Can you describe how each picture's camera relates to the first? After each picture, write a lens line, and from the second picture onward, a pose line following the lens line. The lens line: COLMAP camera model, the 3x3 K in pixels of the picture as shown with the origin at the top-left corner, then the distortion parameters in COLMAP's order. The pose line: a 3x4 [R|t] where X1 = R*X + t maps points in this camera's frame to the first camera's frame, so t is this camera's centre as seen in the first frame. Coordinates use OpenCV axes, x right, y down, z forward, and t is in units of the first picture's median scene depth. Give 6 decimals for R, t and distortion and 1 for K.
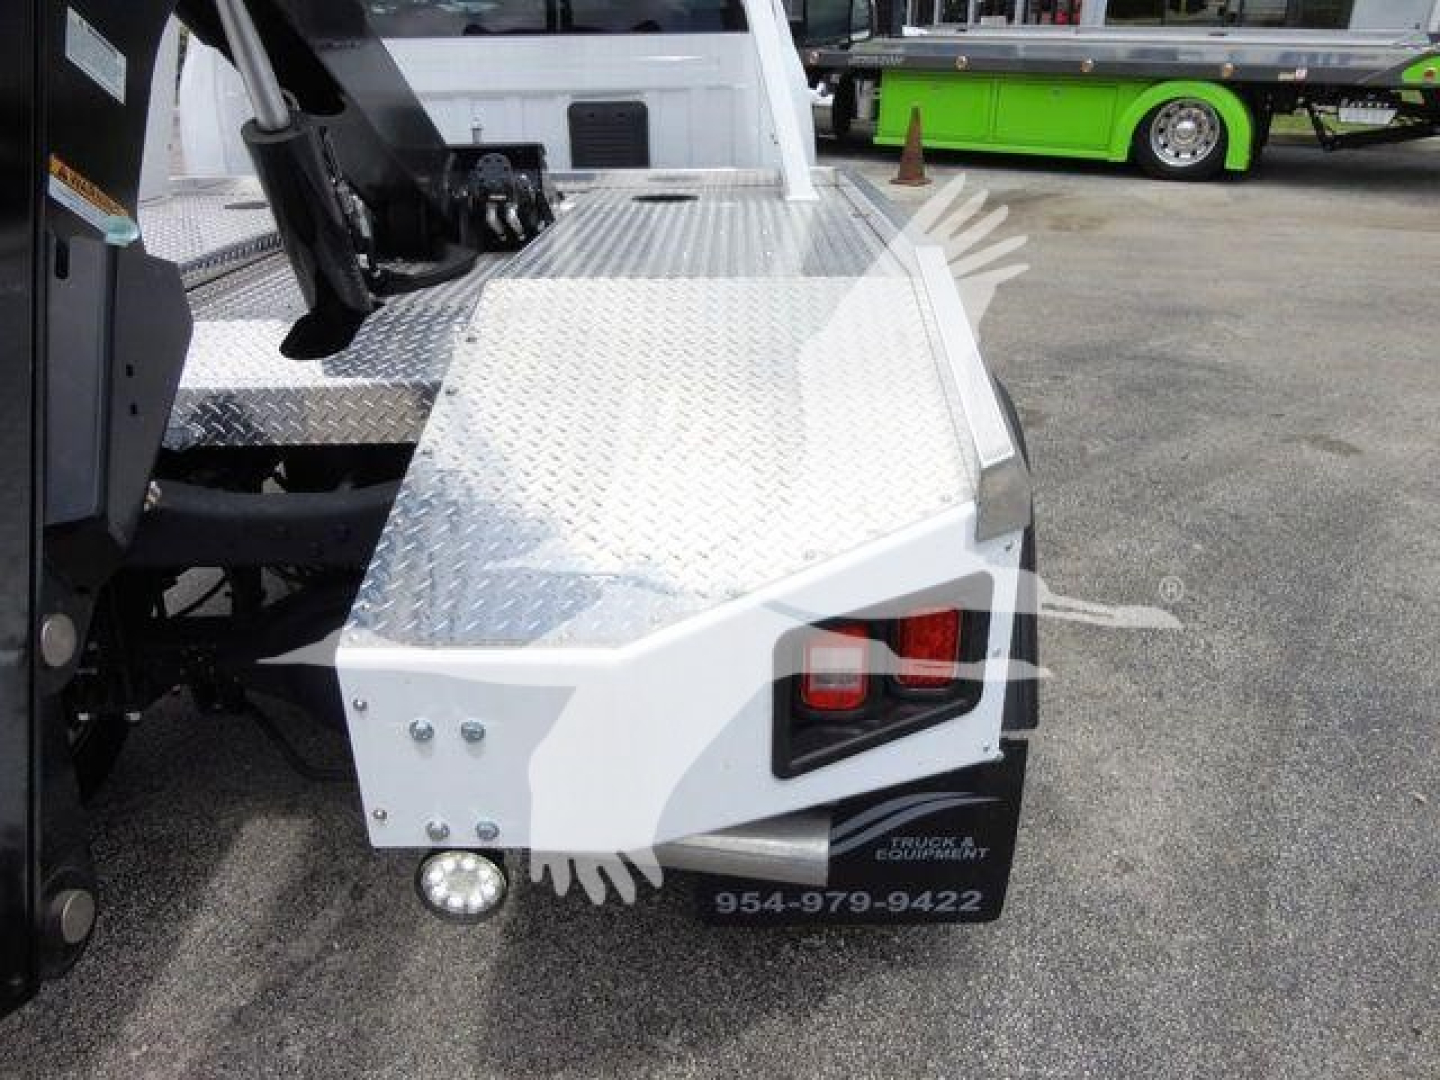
lens RADIAL K [[1043.5, 0, 719.5], [0, 1043.5, 536.9], [0, 0, 1]] dist [-0.009978, 0.001416]
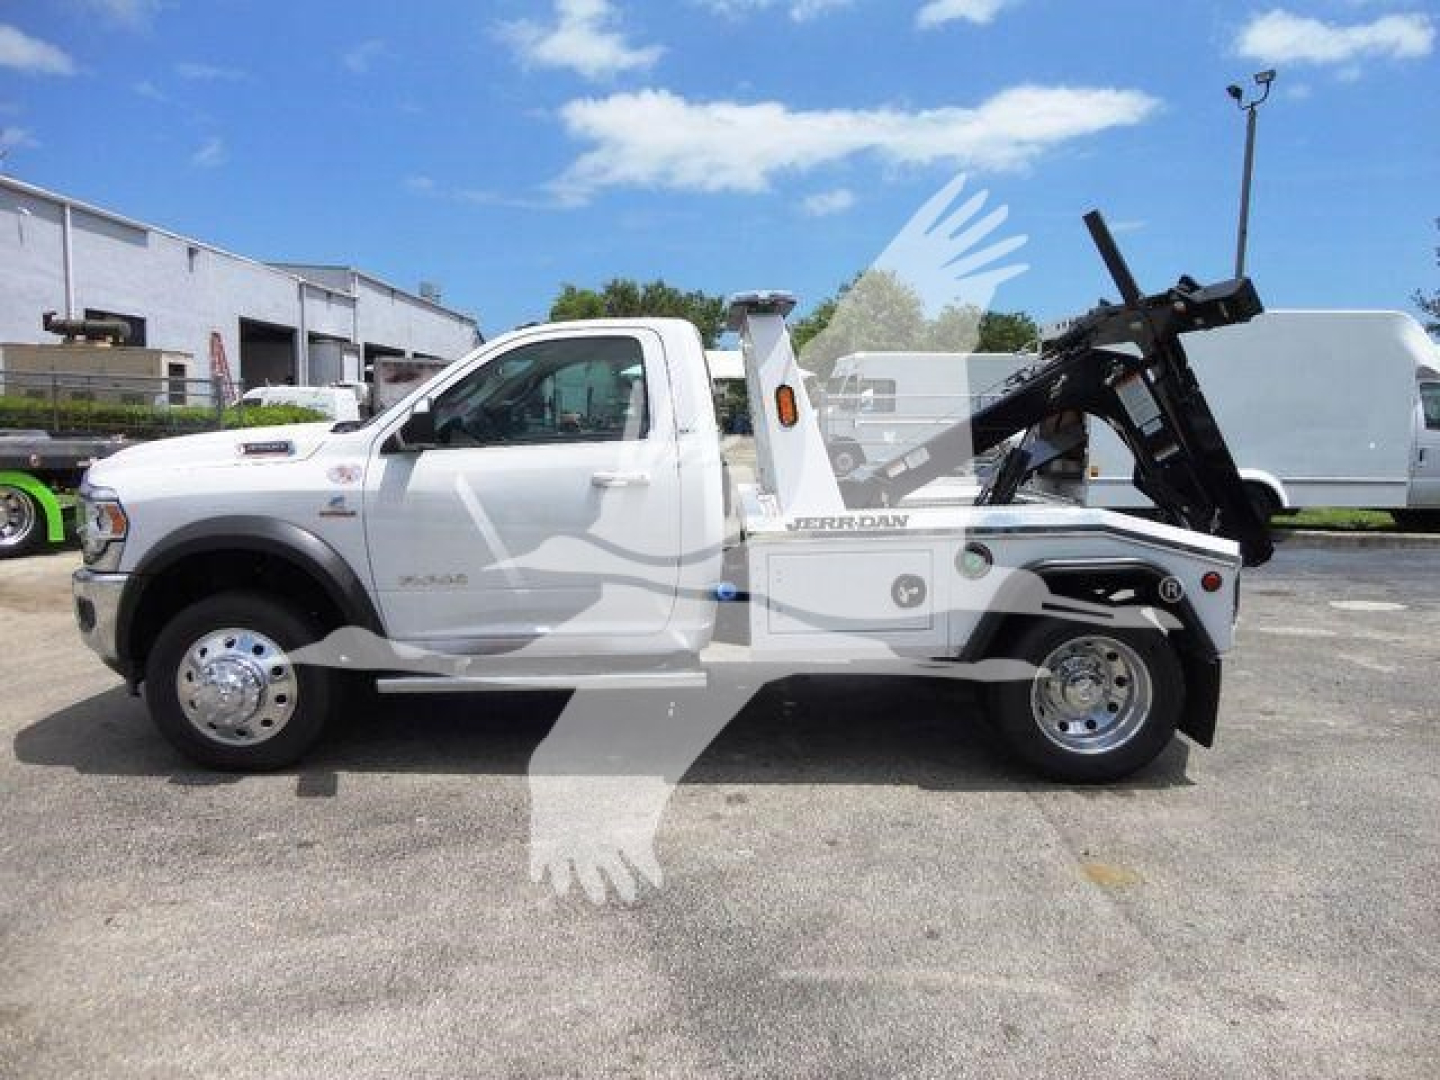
lens RADIAL K [[1043.5, 0, 719.5], [0, 1043.5, 536.9], [0, 0, 1]] dist [-0.009978, 0.001416]
pose [[-0.016787, -0.099038, 0.994942, -1.461388], [0.438152, 0.893722, 0.096355, -0.352377], [-0.898744, 0.437553, 0.028391, 0.747004]]
